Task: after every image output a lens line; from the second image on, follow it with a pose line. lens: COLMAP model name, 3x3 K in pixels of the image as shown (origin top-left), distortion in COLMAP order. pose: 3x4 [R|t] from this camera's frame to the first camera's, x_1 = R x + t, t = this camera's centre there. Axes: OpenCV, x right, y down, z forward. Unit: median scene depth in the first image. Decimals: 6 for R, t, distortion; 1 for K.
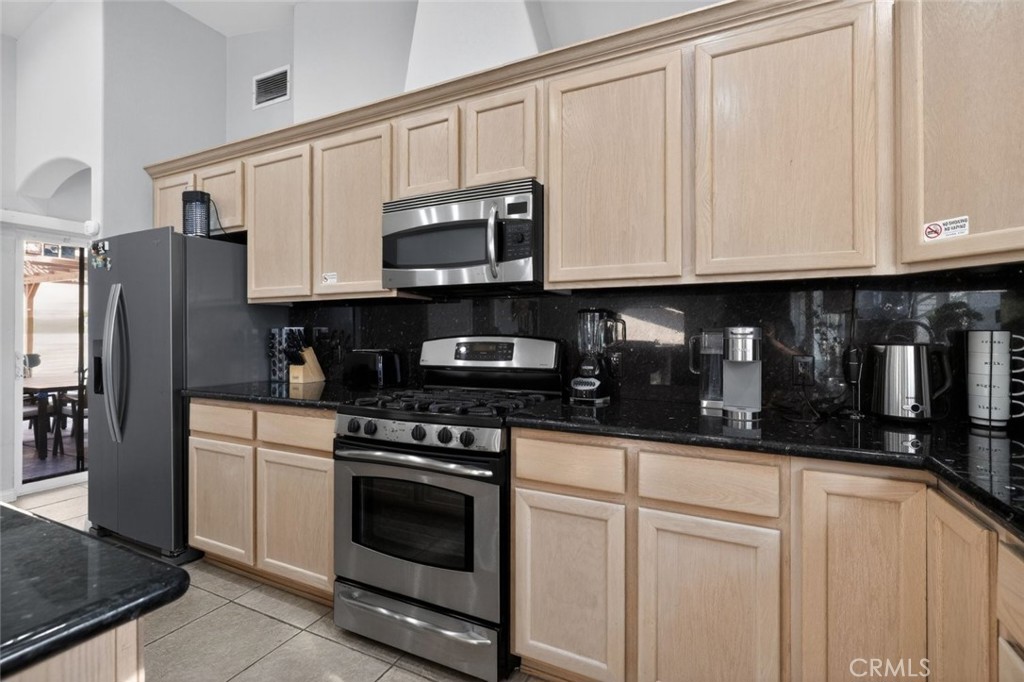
lens RADIAL K [[463.1, 0, 511.7], [0, 463.1, 332.2], [0, 0, 1]] dist [0.002150, 0.000479]
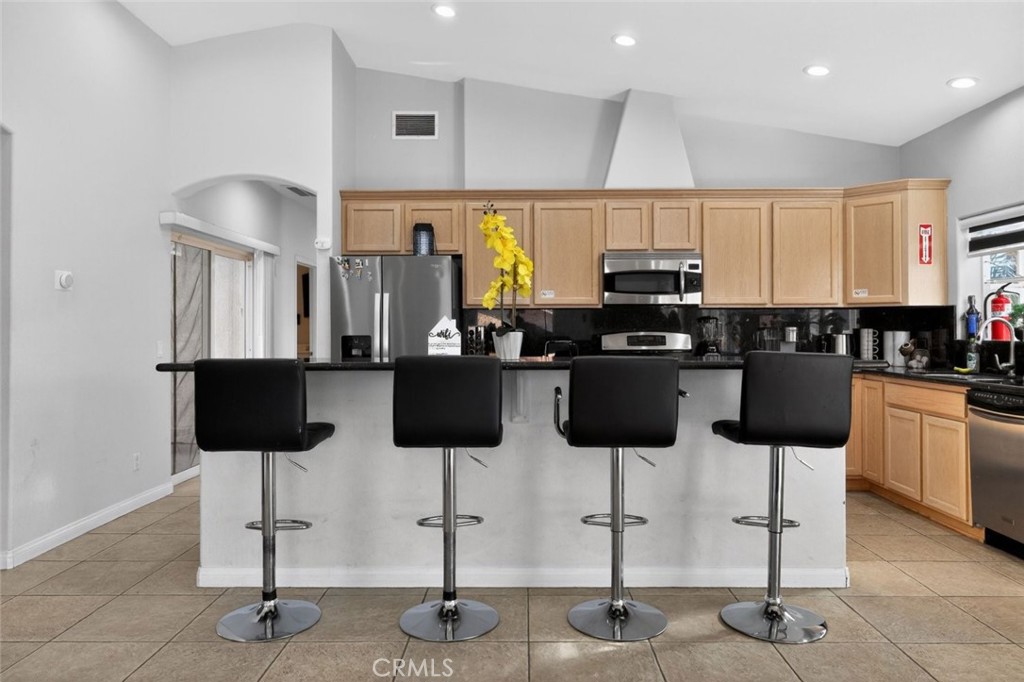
lens RADIAL K [[684.2, 0, 513.5], [0, 684.2, 329.4], [0, 0, 1]] dist [0.002912, 0.001451]
pose [[0.905854, -0.002242, 0.423584, -2.270345], [0.000355, 0.999990, 0.004533, -0.016133], [-0.423590, -0.003956, 0.905845, -1.555553]]
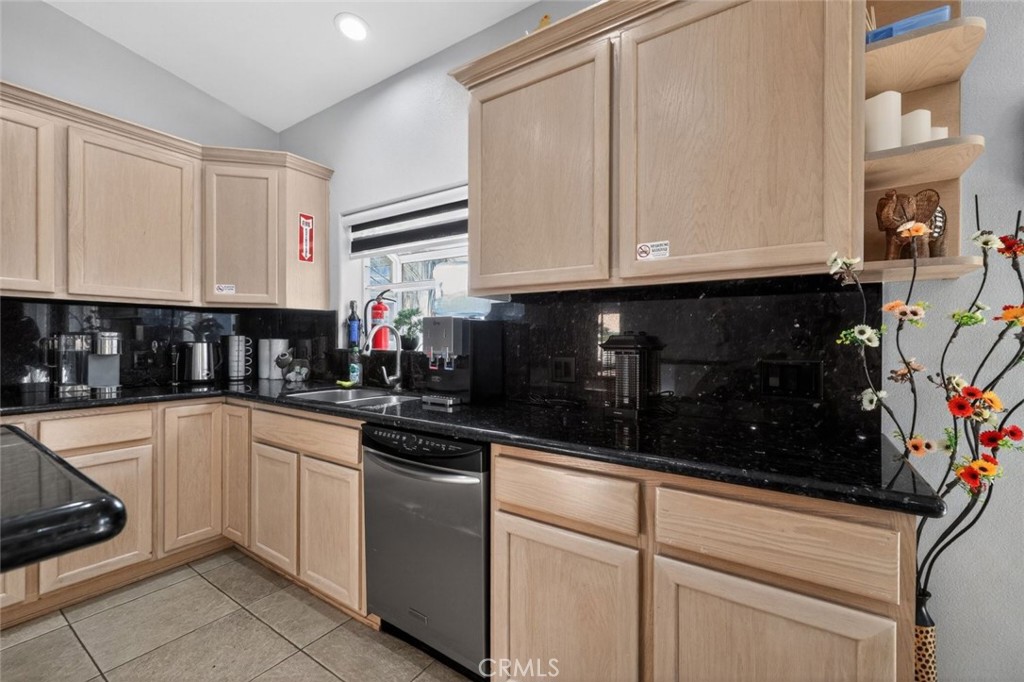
lens RADIAL K [[424.5, 0, 516.5], [0, 424.5, 339.0], [0, 0, 1]] dist [0.000539, 0.000252]
pose [[0.129975, 0.000222, 0.991517, -0.714700], [-0.010797, 0.999941, 0.001192, -0.003902], [-0.991459, -0.010860, 0.129969, -0.509096]]
